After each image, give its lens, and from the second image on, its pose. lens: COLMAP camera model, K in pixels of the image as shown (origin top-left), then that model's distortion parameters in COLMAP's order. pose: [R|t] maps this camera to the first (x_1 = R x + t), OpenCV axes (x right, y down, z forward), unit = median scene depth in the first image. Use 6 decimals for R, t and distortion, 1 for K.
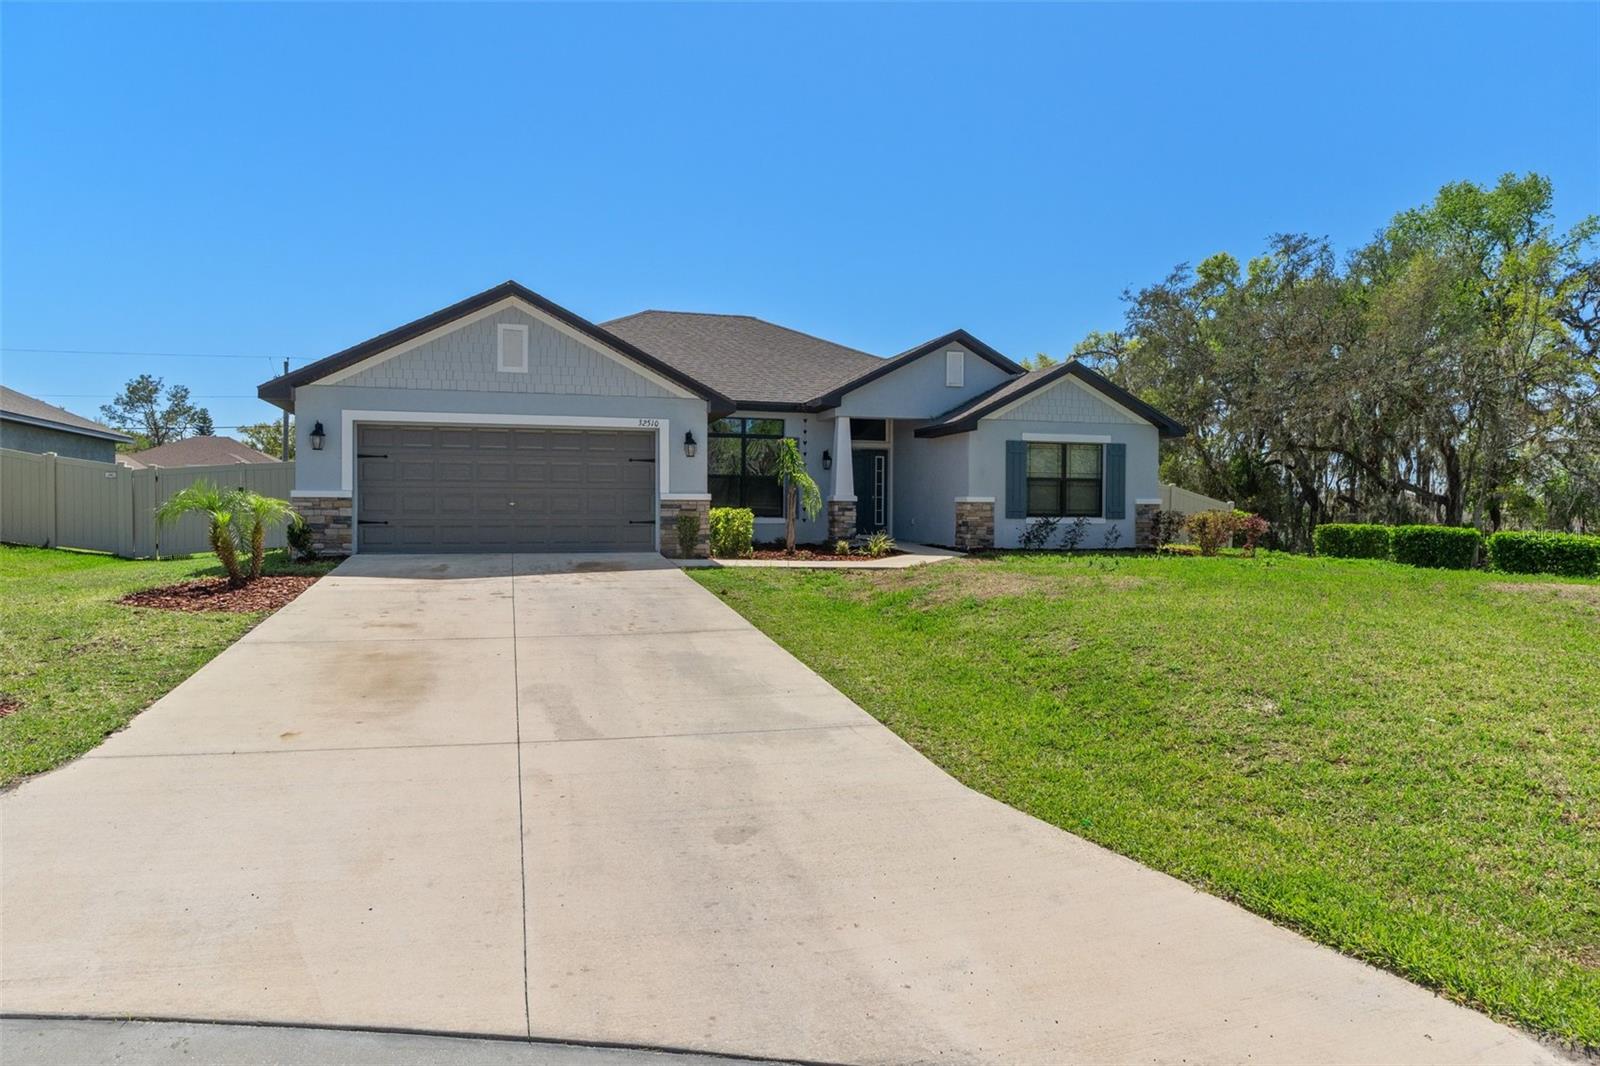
lens RADIAL K [[1081.6, 0, 800.0], [0, 1081.6, 533.0], [0, 0, 1]] dist [0.002836, 0.000742]
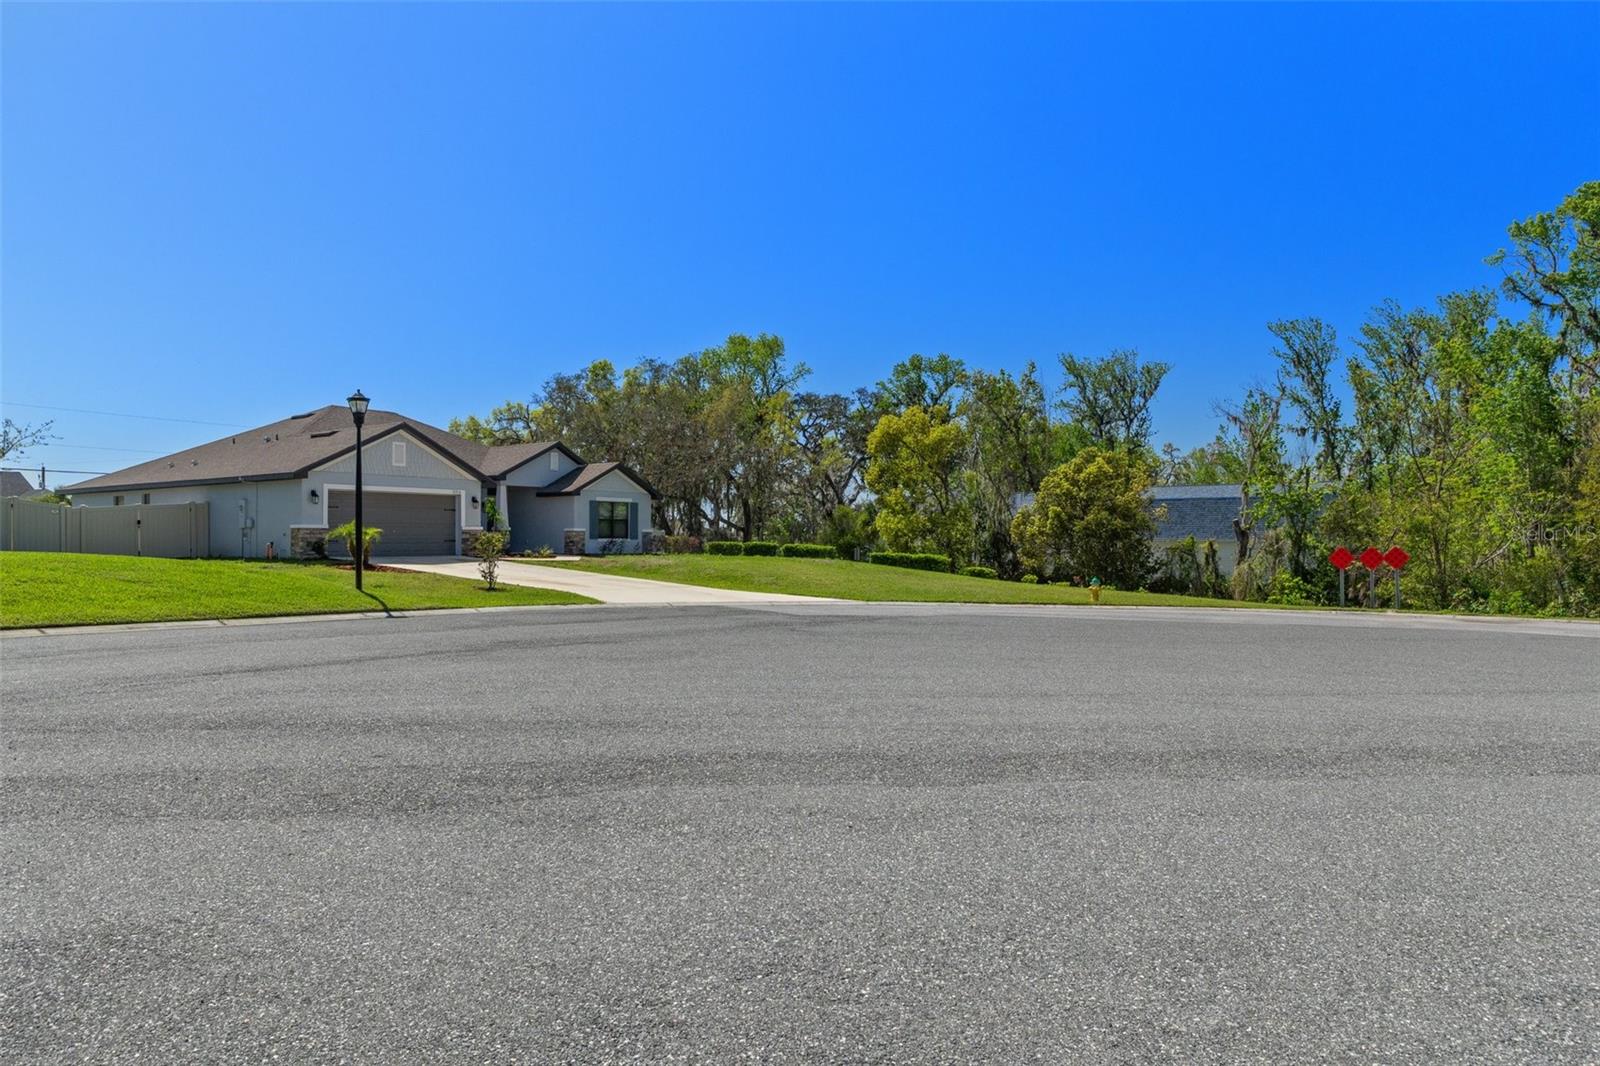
lens RADIAL K [[1081.6, 0, 800.0], [0, 1081.6, 533.0], [0, 0, 1]] dist [0.002836, 0.000742]
pose [[0.799341, 0.005633, 0.600852, -0.690978], [0.004661, 0.999868, -0.015575, 0.008657], [-0.600860, 0.015250, 0.799209, -0.832131]]
